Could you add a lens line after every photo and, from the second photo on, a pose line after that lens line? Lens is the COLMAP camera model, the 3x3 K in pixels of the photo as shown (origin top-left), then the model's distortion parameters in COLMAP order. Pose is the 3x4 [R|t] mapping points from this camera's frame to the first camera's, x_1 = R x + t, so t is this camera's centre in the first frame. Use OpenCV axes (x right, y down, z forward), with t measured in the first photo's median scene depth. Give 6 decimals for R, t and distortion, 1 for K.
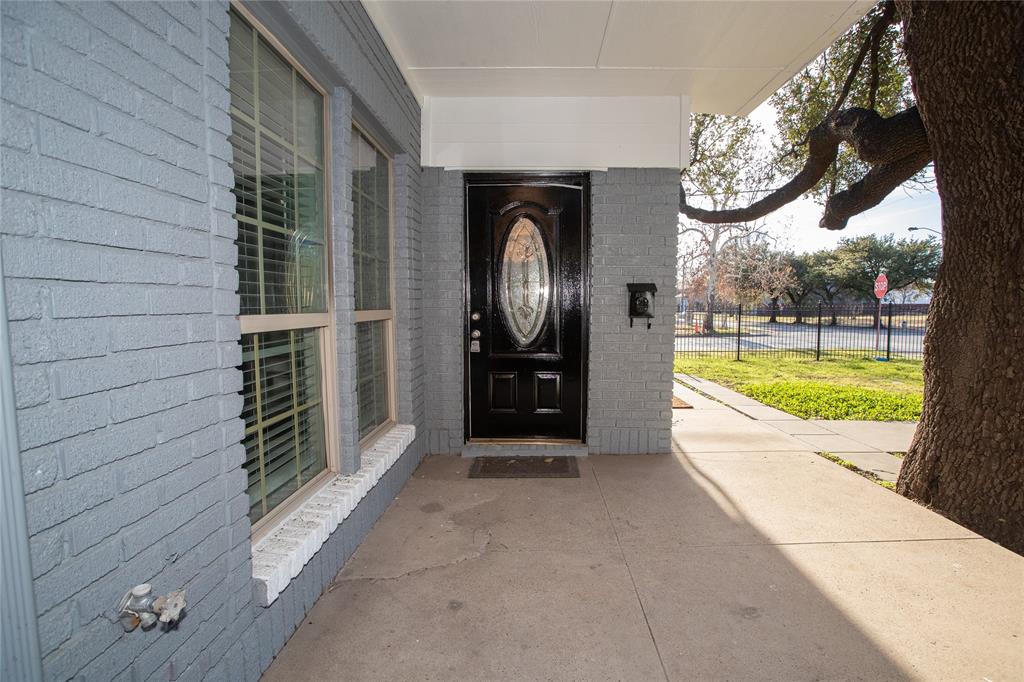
lens RADIAL K [[496.6, 0, 509.3], [0, 496.6, 324.5], [0, 0, 1]] dist [-0.020767, 0.000202]
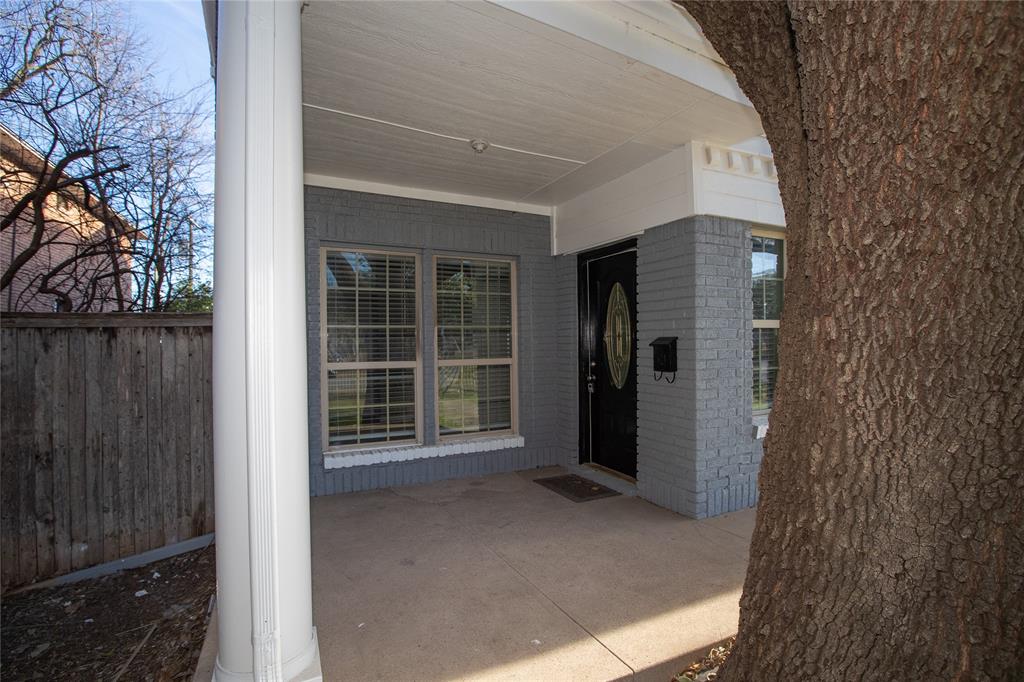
lens RADIAL K [[474.5, 0, 507.9], [0, 474.5, 340.5], [0, 0, 1]] dist [-0.020479, 0.000496]
pose [[0.471496, -0.003634, -0.881861, 1.035547], [-0.027775, 0.999434, -0.018968, -0.054986], [0.881431, 0.033437, 0.471128, 0.288576]]
